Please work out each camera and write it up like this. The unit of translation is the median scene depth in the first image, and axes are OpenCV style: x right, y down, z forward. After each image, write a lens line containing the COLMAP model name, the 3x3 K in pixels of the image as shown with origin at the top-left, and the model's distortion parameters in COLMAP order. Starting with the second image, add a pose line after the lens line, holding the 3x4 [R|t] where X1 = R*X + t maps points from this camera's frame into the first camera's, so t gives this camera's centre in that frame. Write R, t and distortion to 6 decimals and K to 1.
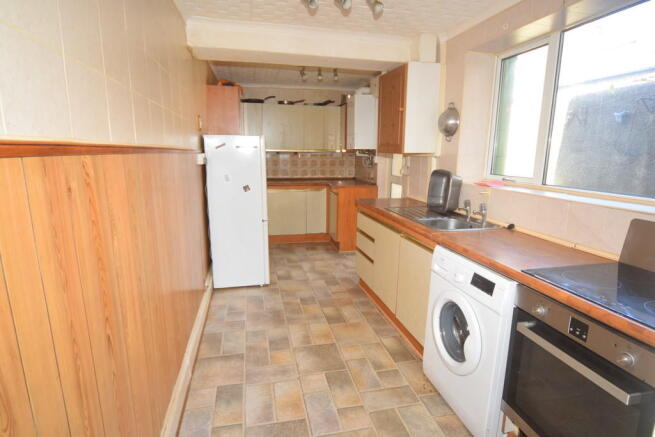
lens RADIAL K [[345.7, 0, 326.9], [0, 345.7, 218.7], [0, 0, 1]] dist [0.000301, -0.000010]
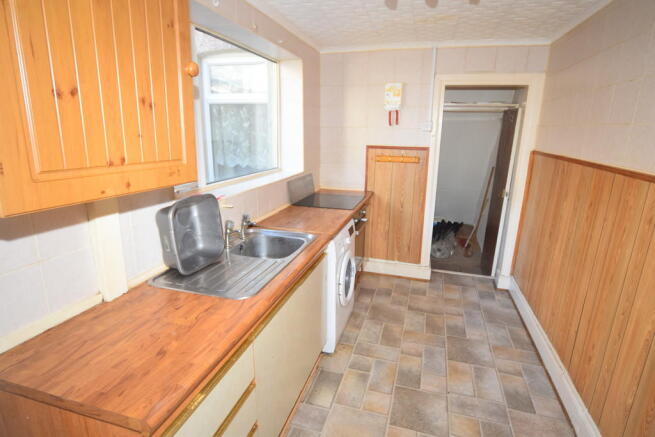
lens RADIAL K [[345.7, 0, 327.5], [0, 345.7, 216.6], [0, 0, 1]] dist [0.000301, -0.000010]
pose [[-0.870357, -0.153514, 0.467881, -0.168000], [0.066894, 0.904495, 0.421205, -0.444187], [-0.487857, 0.397897, -0.776964, 1.742439]]
